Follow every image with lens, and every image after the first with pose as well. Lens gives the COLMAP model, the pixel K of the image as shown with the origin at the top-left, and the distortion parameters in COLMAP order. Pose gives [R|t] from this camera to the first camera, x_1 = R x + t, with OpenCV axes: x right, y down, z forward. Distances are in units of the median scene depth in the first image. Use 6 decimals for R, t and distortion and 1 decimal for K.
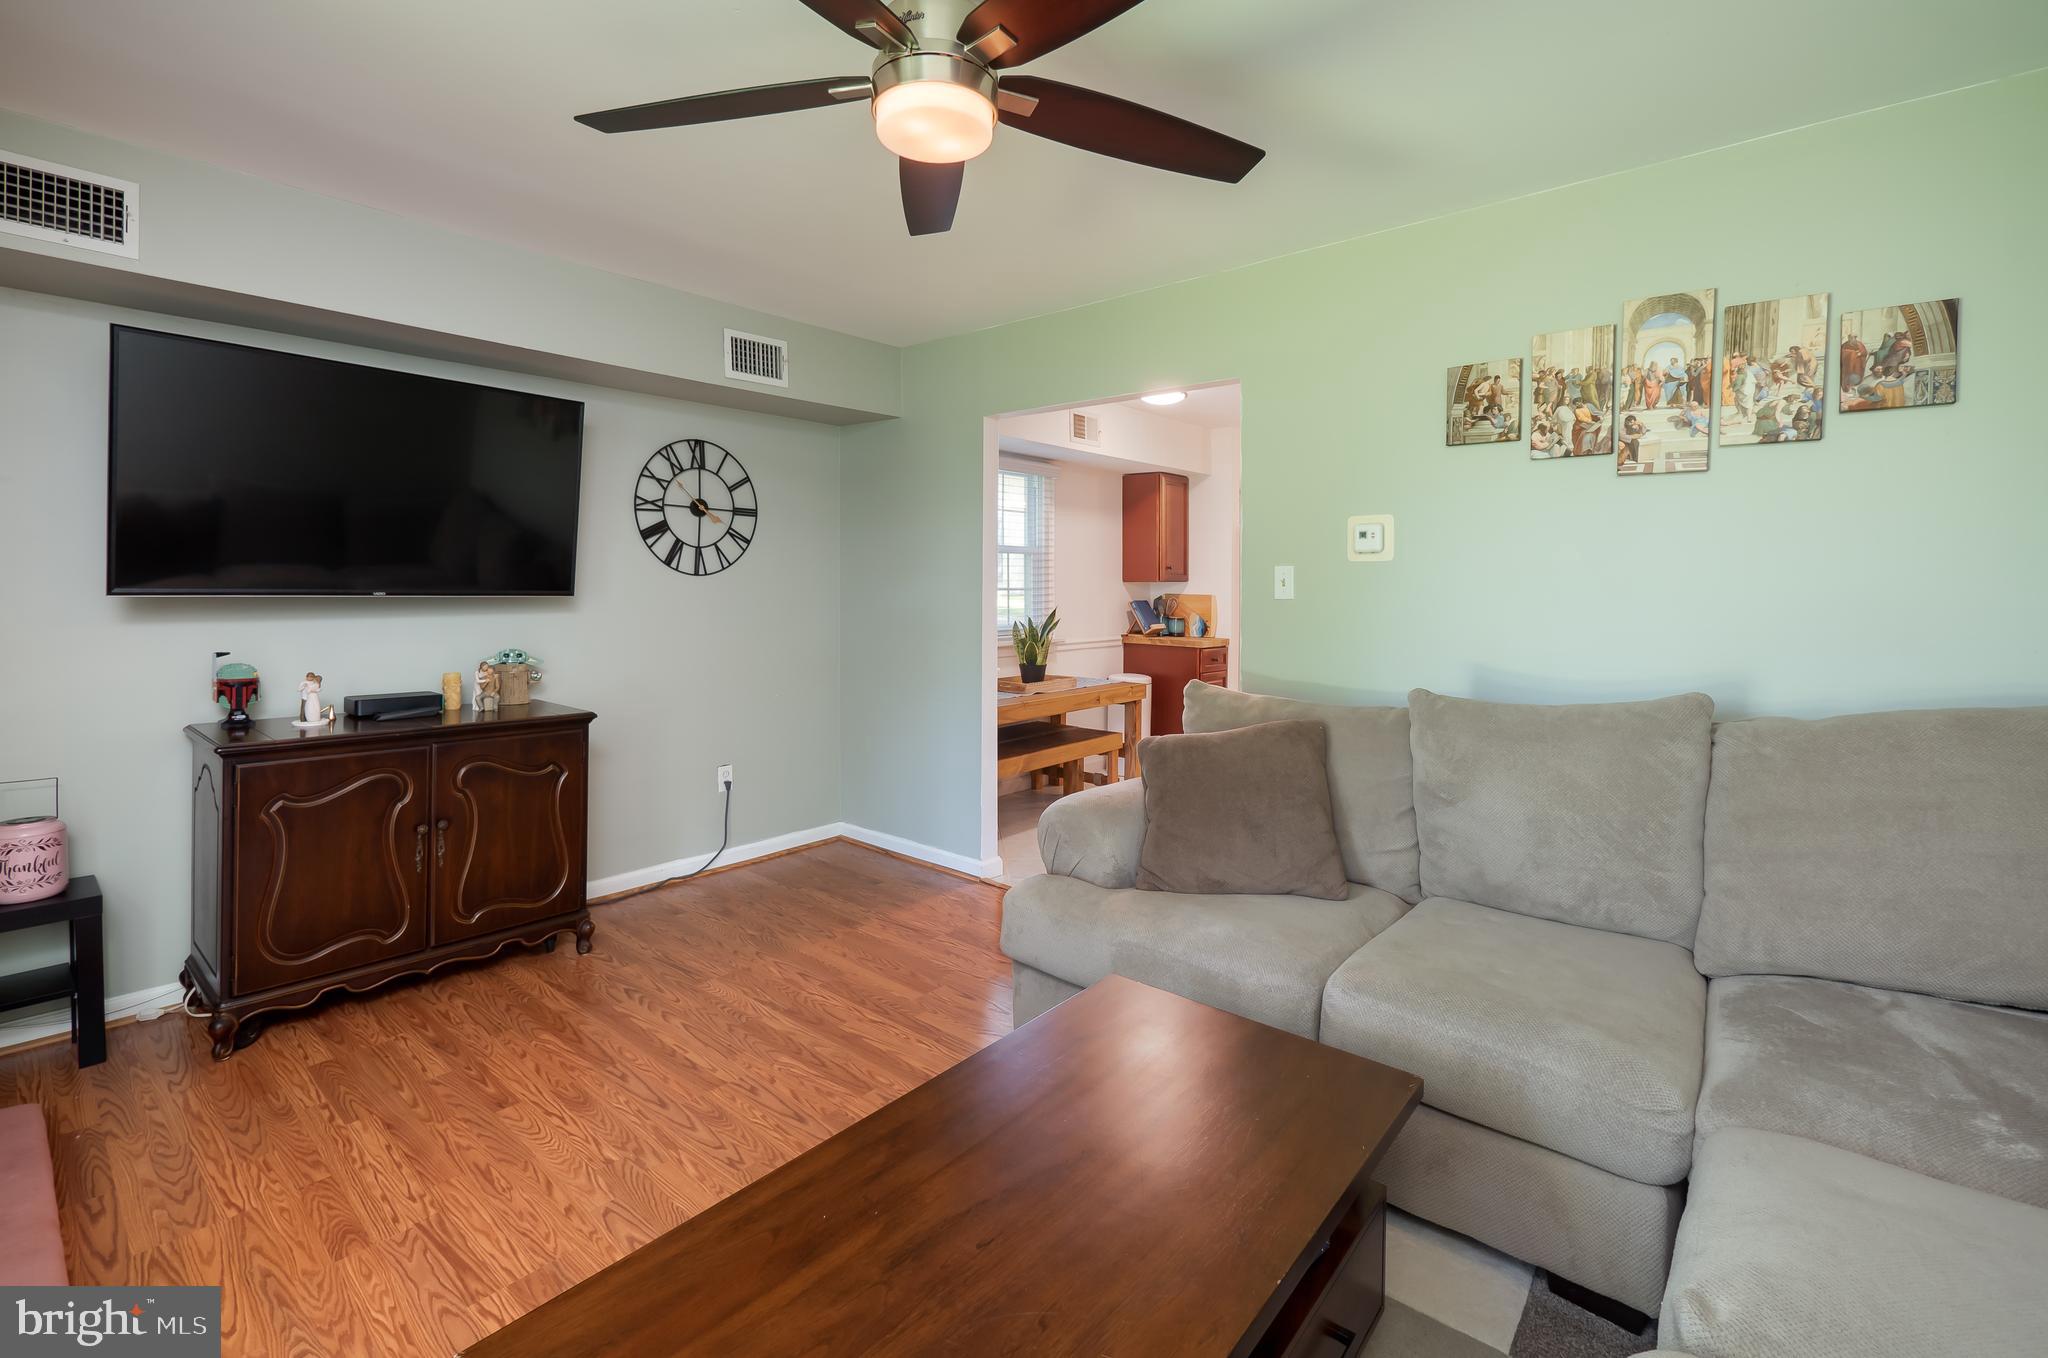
lens RADIAL K [[916.6, 0, 1030.4], [0, 916.6, 590.7], [0, 0, 1]] dist [-0.002217, -0.000139]
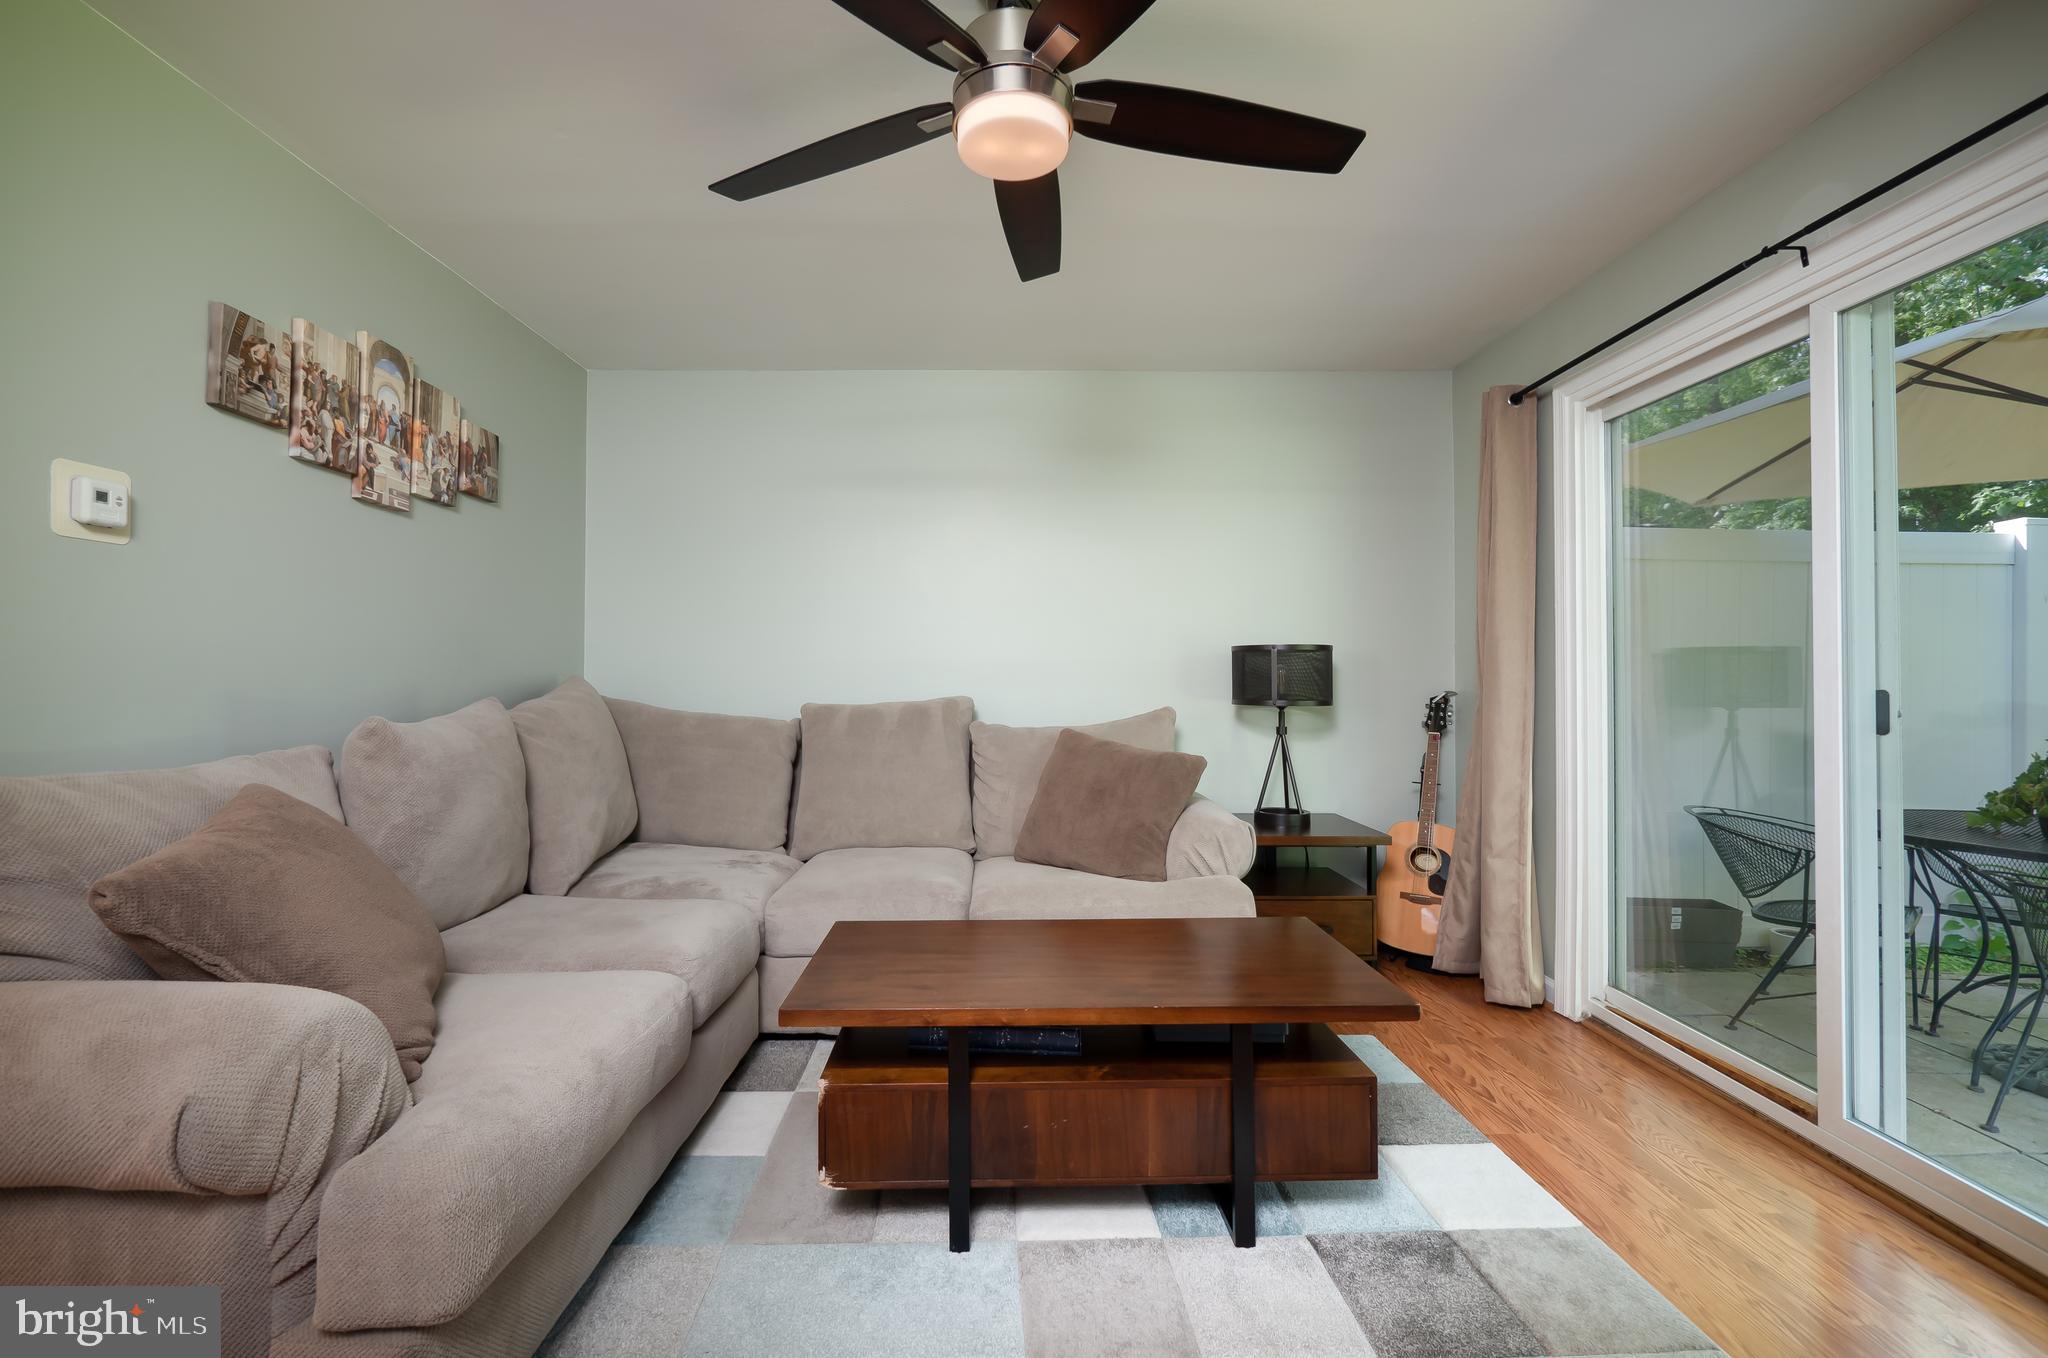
lens RADIAL K [[869.5, 0, 1005.2], [0, 869.5, 661.4], [0, 0, 1]] dist [-0.003009, -0.000452]
pose [[-0.643570, 0.007188, 0.765354, -0.566378], [-0.003850, 0.999913, -0.012628, 0.066122], [-0.765378, -0.011073, -0.643486, 1.087896]]
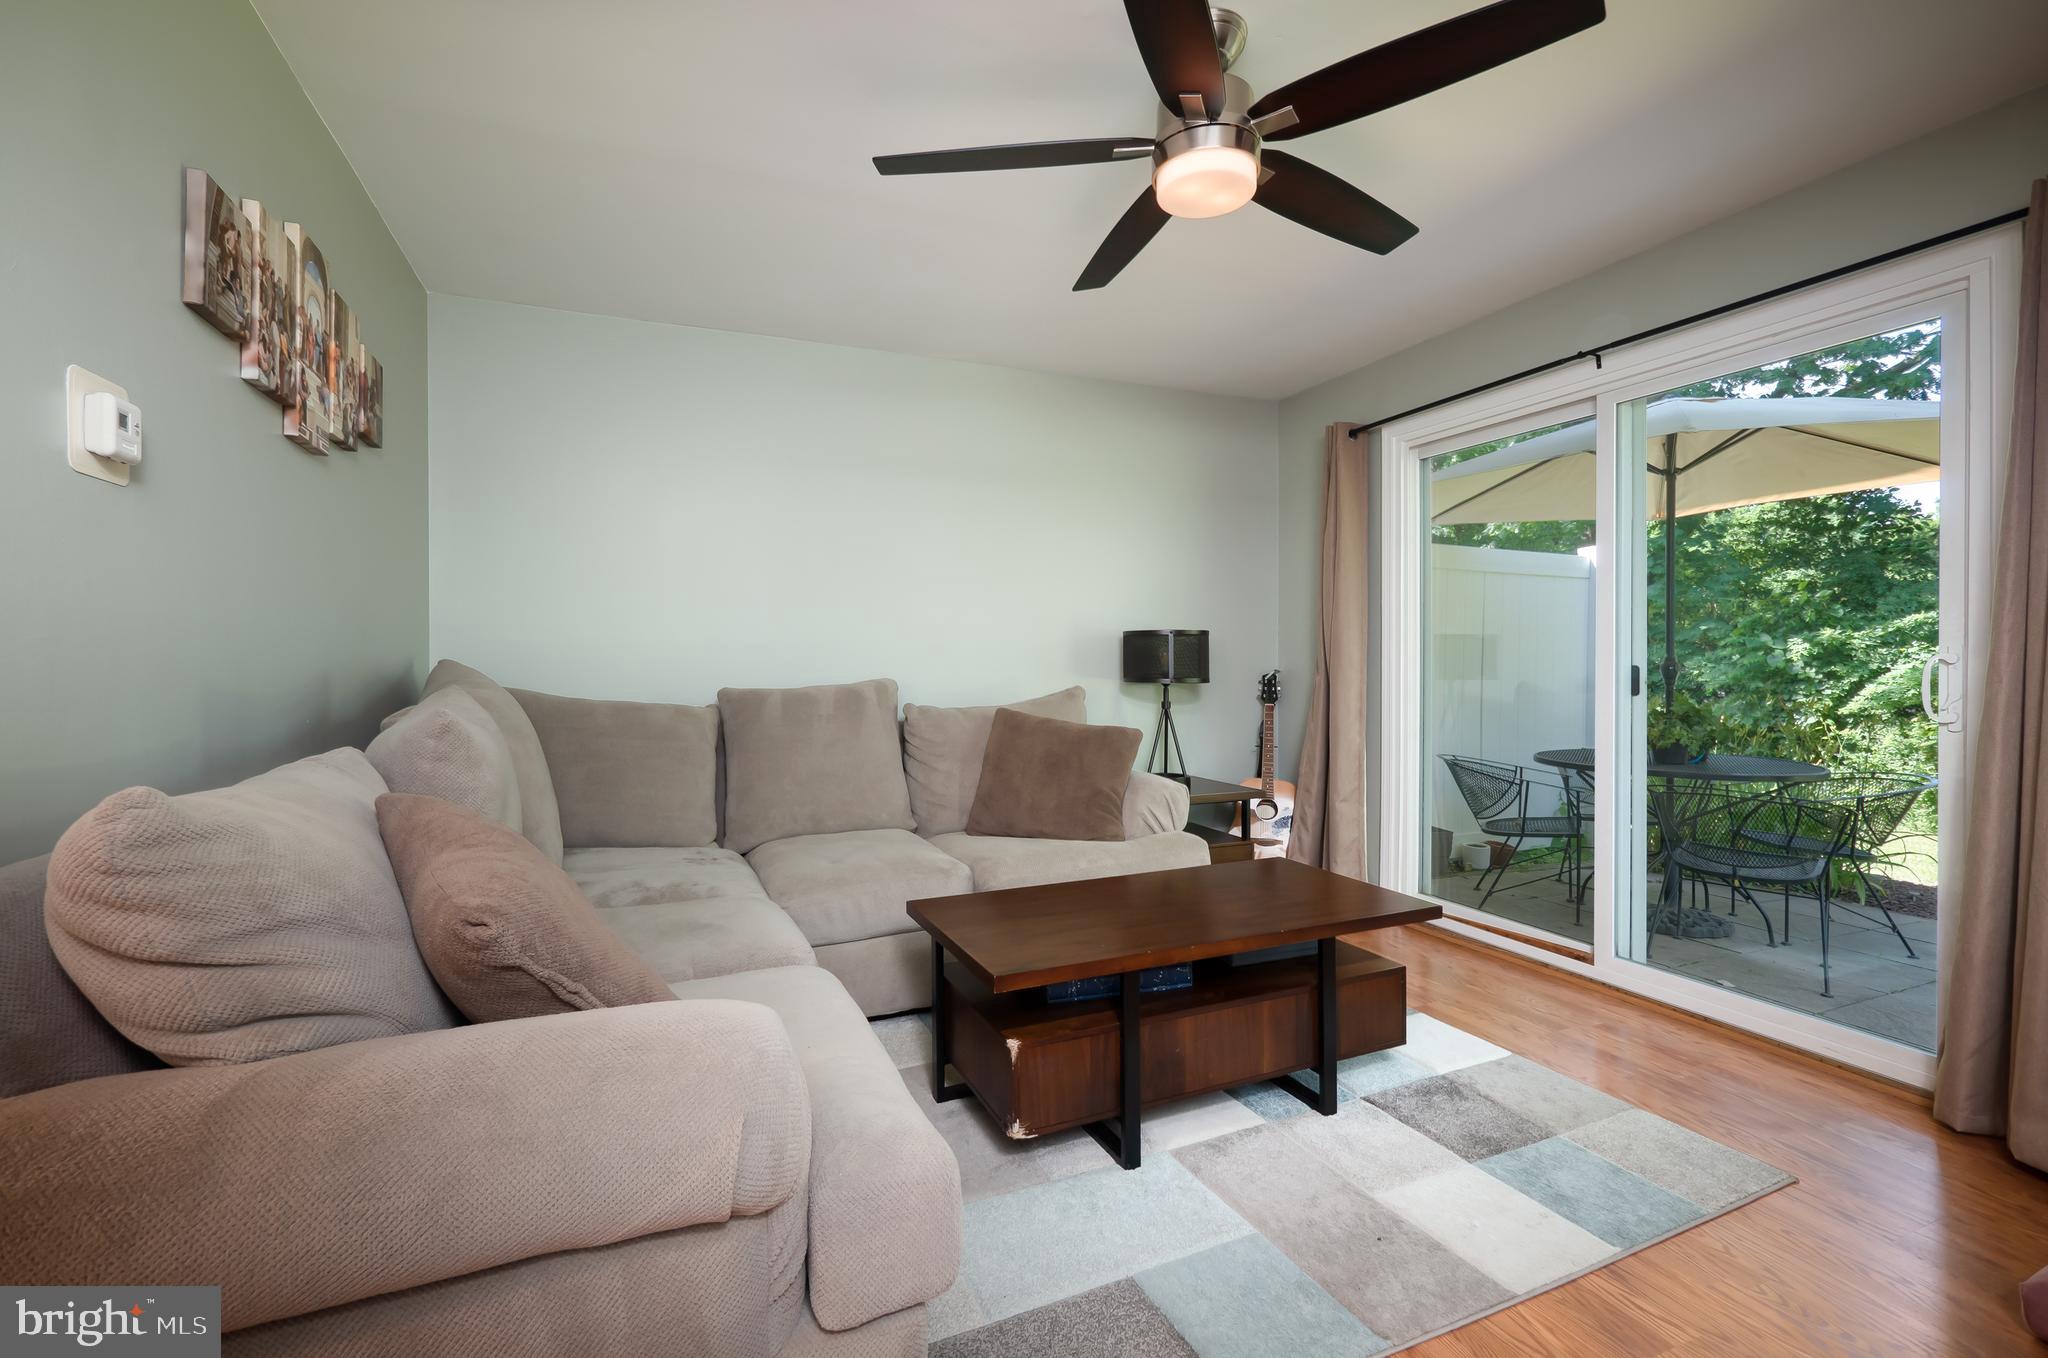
lens RADIAL K [[879.5, 0, 1009.6], [0, 879.5, 664.5], [0, 0, 1]] dist [-0.004083, -0.000331]
pose [[-0.883258, -0.007029, 0.468834, -0.278483], [-0.001880, 0.999933, 0.011450, 0.065581], [-0.468883, 0.009232, -0.883212, 1.412196]]
